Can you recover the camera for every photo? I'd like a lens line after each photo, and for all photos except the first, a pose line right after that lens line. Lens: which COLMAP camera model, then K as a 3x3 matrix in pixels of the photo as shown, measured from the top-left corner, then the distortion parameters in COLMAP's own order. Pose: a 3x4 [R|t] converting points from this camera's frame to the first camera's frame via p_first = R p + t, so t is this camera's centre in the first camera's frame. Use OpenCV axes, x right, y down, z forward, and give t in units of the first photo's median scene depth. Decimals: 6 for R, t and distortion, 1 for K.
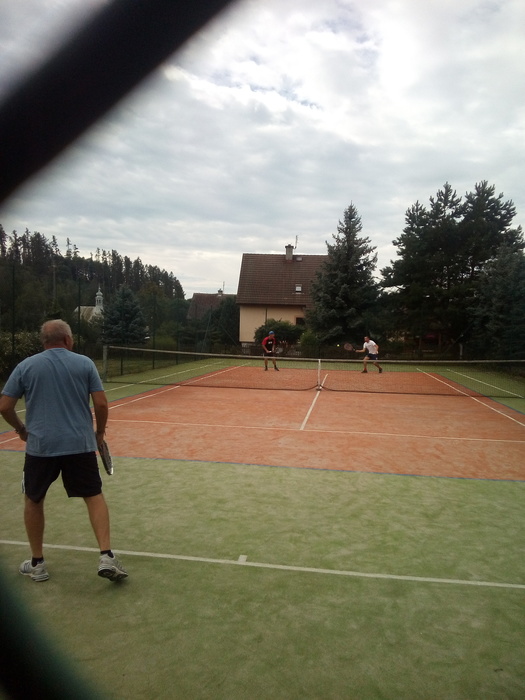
lens RADIAL K [[563.6, 0, 245.7], [0, 563.6, 368.2], [0, 0, 1]] dist [0.145477, -0.235877]
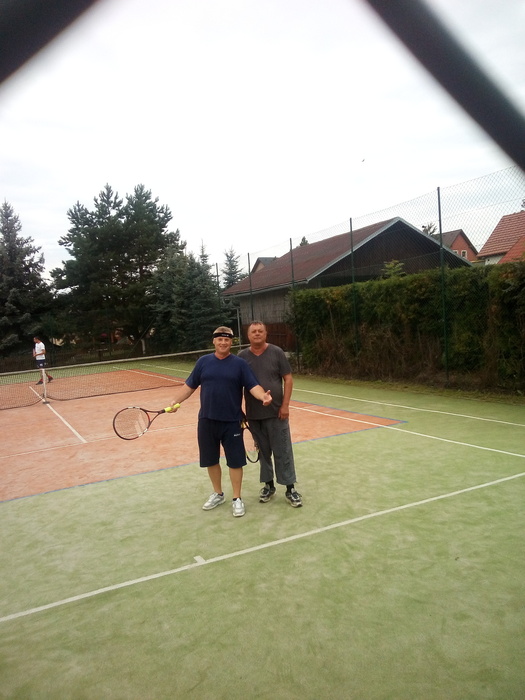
lens RADIAL K [[577.6, 0, 260.4], [0, 577.6, 360.8], [0, 0, 1]] dist [0.120177, -0.259715]
pose [[0.800023, -0.124260, 0.586960, -0.100401], [0.133417, 0.990668, 0.027878, -0.005975], [-0.584947, 0.056007, 0.809135, 0.017221]]
